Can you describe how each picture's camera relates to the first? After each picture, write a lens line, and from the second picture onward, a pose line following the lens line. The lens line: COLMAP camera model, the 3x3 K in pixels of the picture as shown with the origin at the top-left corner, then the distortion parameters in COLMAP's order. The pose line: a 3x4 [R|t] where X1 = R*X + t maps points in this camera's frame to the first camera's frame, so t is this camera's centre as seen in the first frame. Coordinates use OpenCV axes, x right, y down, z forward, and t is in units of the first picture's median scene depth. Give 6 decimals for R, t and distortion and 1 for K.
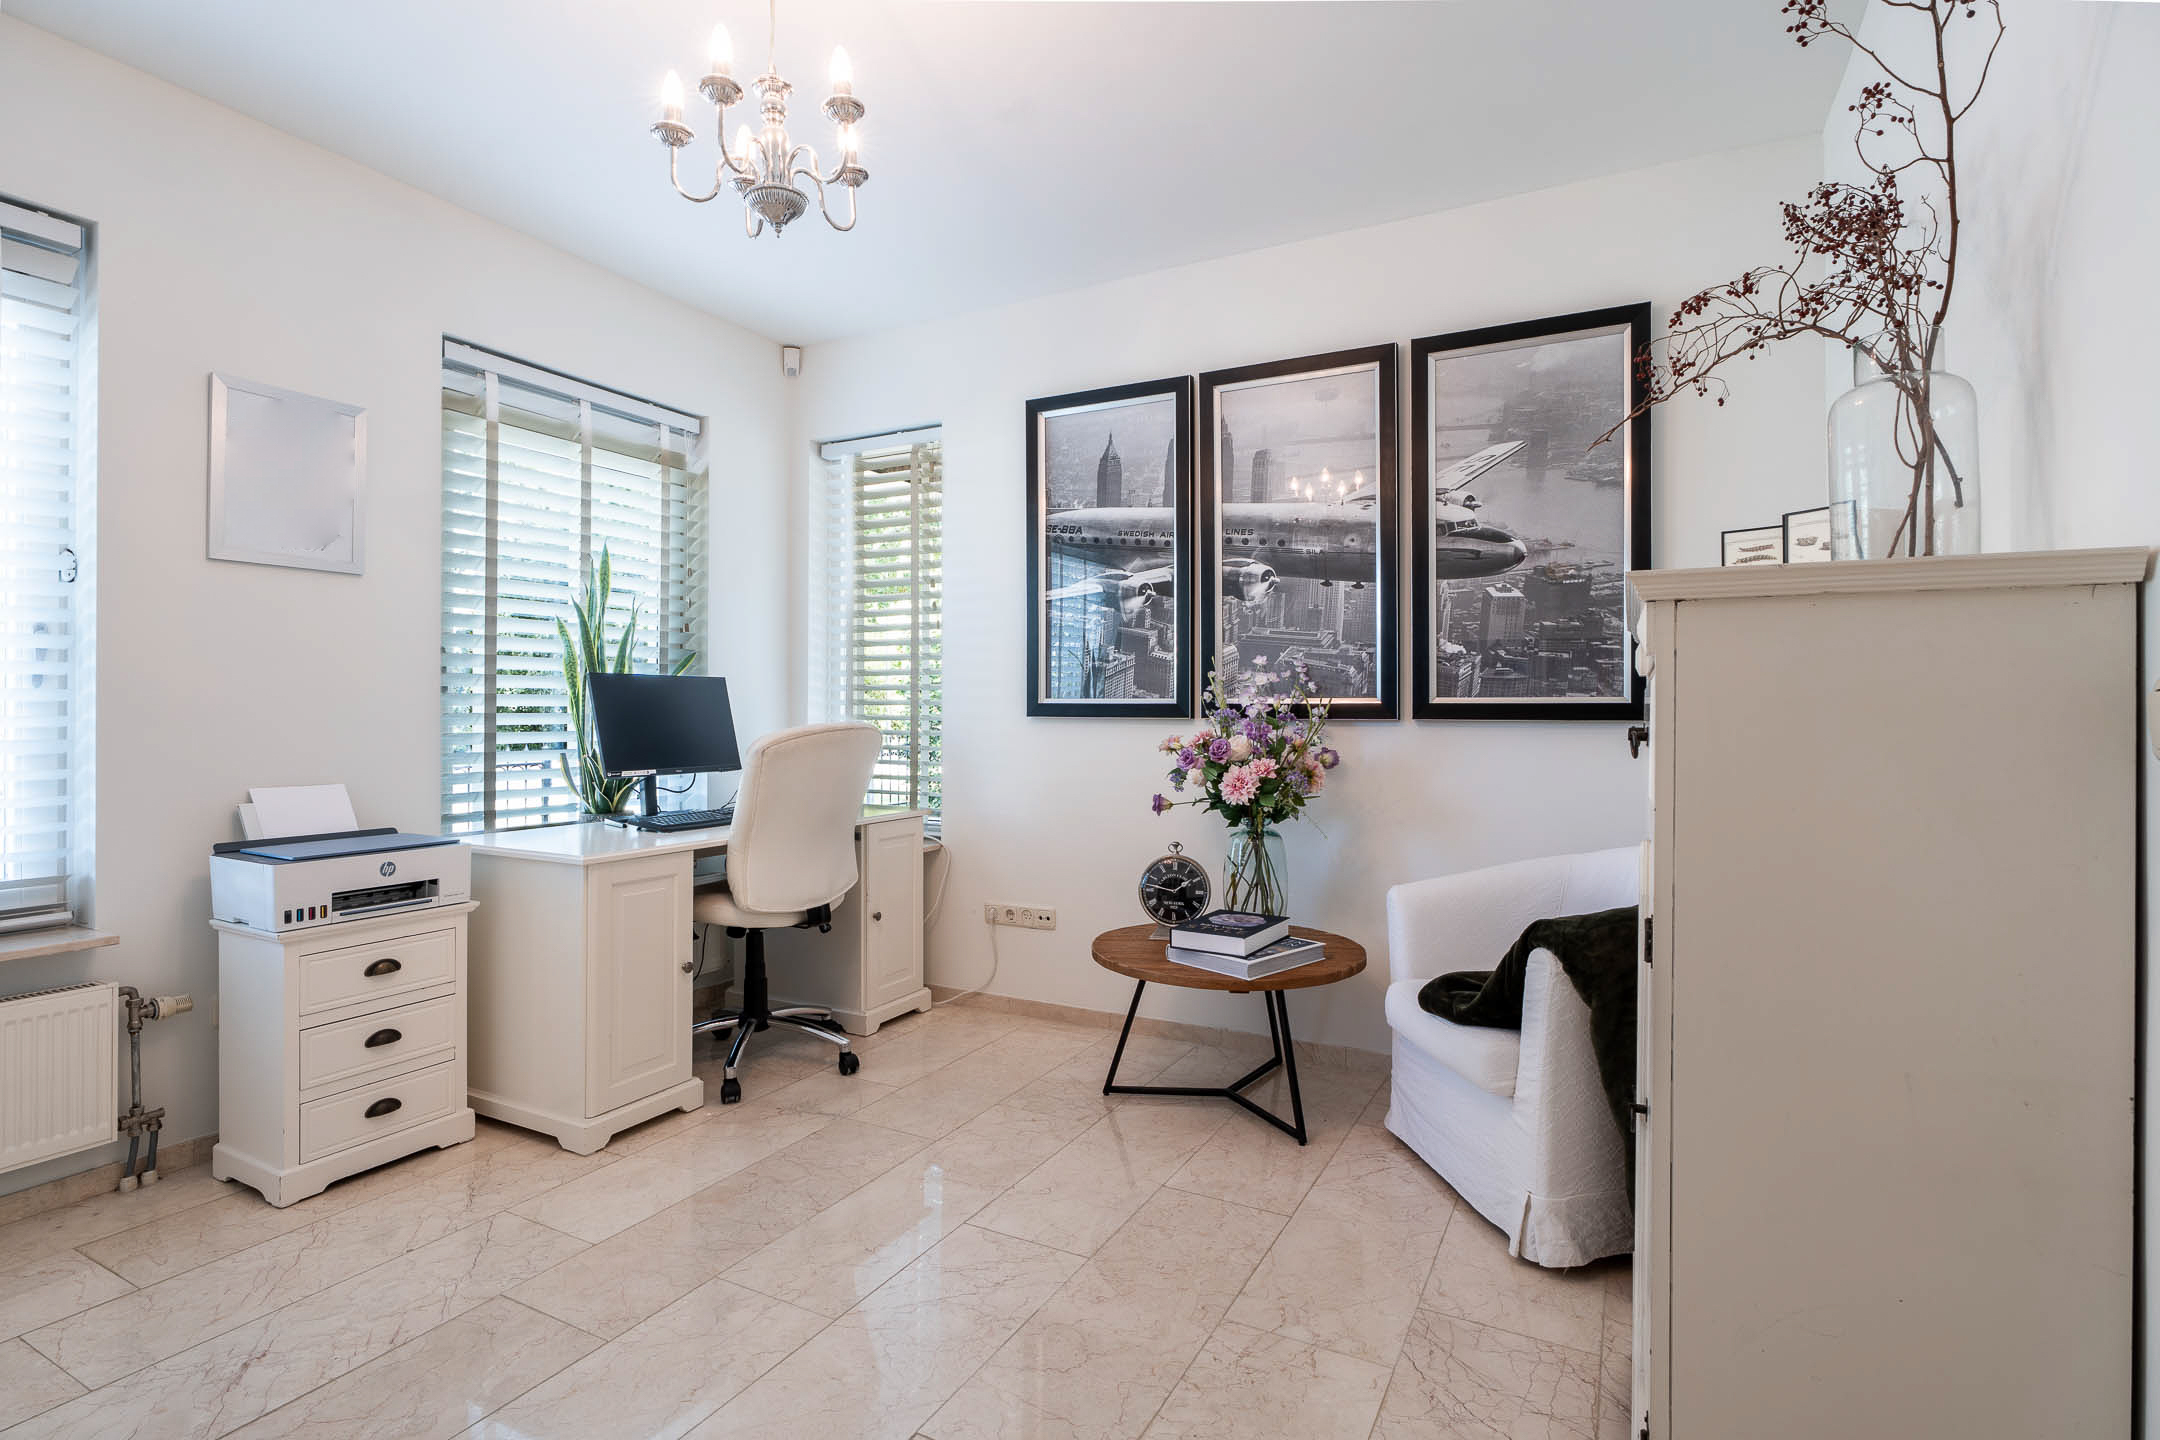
lens RADIAL K [[1037.7, 0, 1086.5], [0, 1037.7, 708.9], [0, 0, 1]] dist [-0.014212, -0.000578]
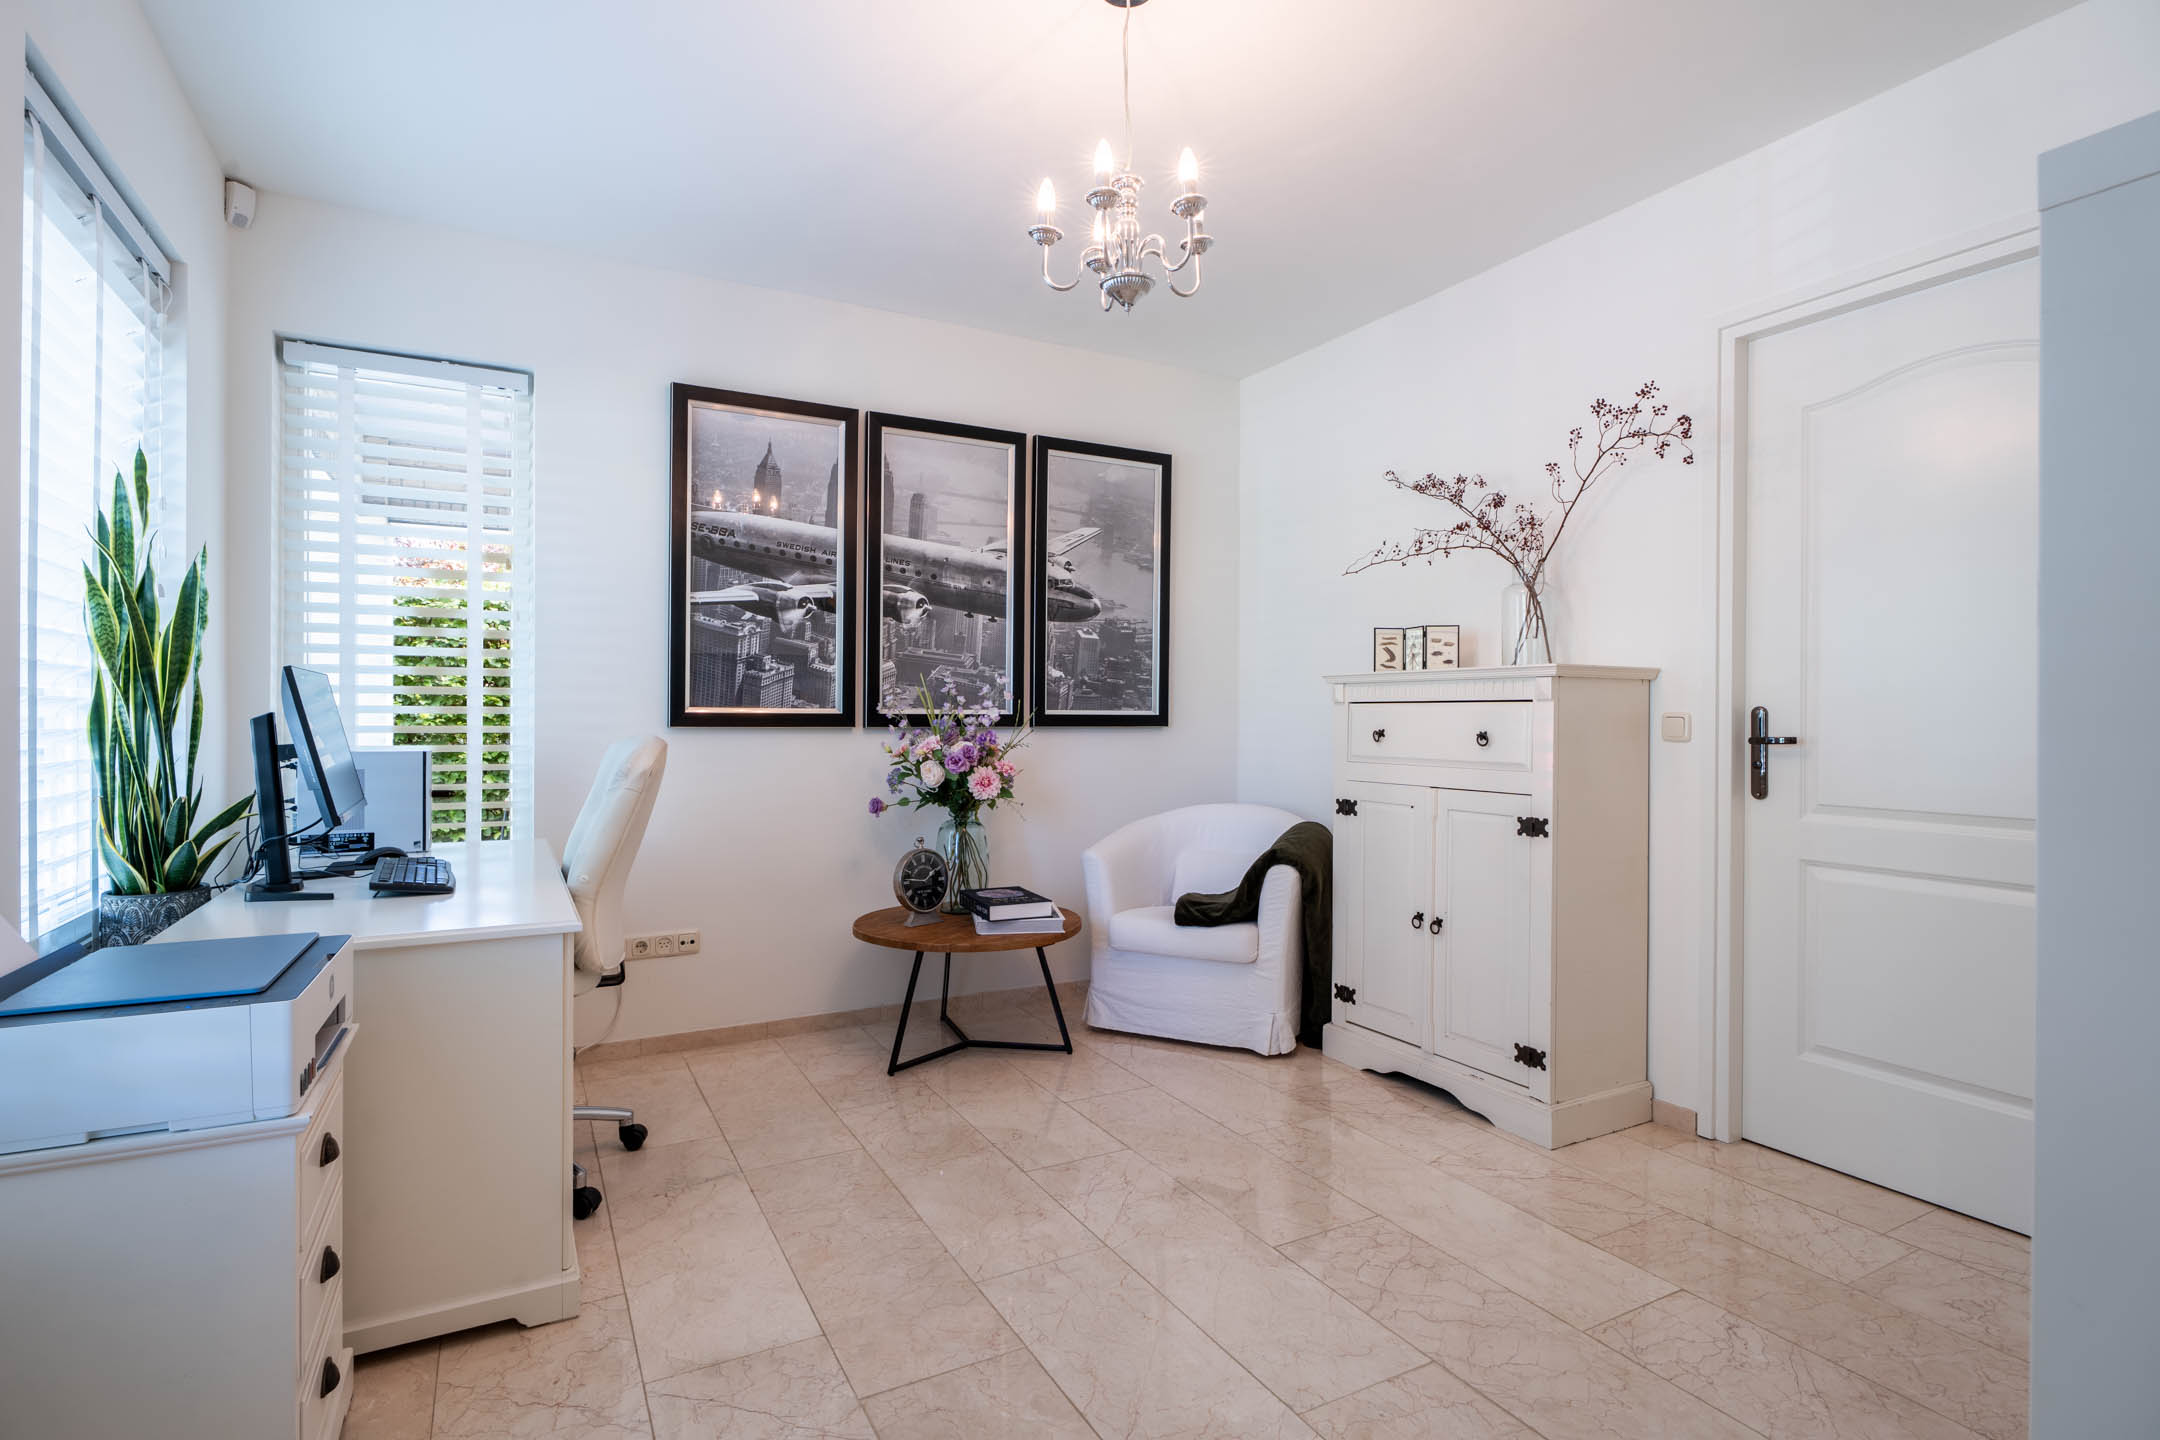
lens RADIAL K [[1037.7, 0, 1086.1], [0, 1037.7, 720.5], [0, 0, 1]] dist [-0.014212, -0.000578]
pose [[0.551606, -0.004943, 0.834090, -0.707227], [-0.003977, 0.999955, 0.008556, -0.008762], [-0.834095, -0.008037, 0.551562, 0.215566]]
